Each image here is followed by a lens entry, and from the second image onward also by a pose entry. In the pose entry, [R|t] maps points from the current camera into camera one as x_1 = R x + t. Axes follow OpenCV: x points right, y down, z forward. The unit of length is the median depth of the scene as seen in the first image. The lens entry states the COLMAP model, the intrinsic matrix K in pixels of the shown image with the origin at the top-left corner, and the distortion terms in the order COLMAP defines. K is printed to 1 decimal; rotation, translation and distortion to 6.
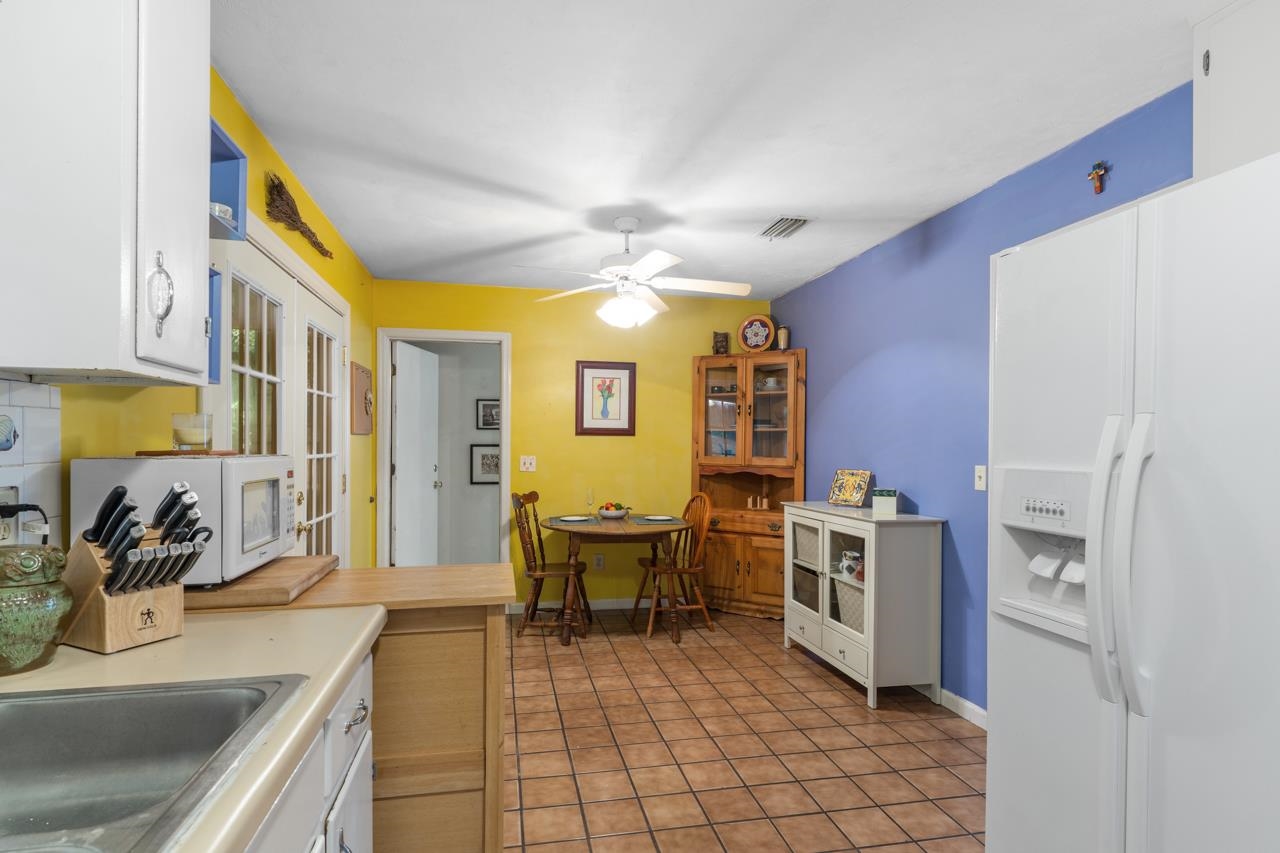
lens RADIAL K [[656.0, 0, 634.5], [0, 656.0, 447.1], [0, 0, 1]] dist [0.001548, 0.000217]
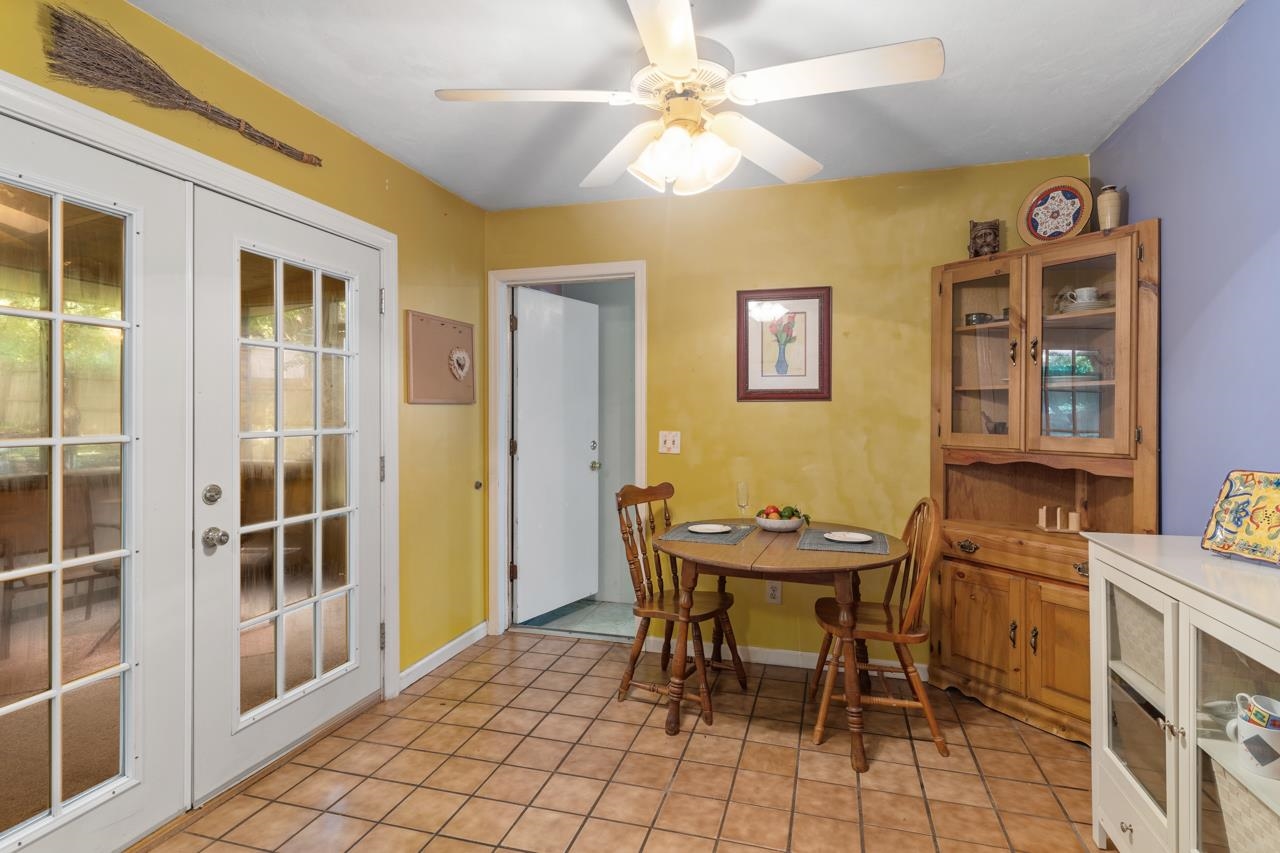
lens RADIAL K [[650.5, 0, 638.9], [0, 650.5, 413.4], [0, 0, 1]] dist [0.002157, 0.000624]
pose [[0.882792, -0.007735, -0.469701, 0.139856], [0.005252, 0.999964, -0.006596, -0.001494], [0.469735, 0.003356, 0.882801, 0.368810]]
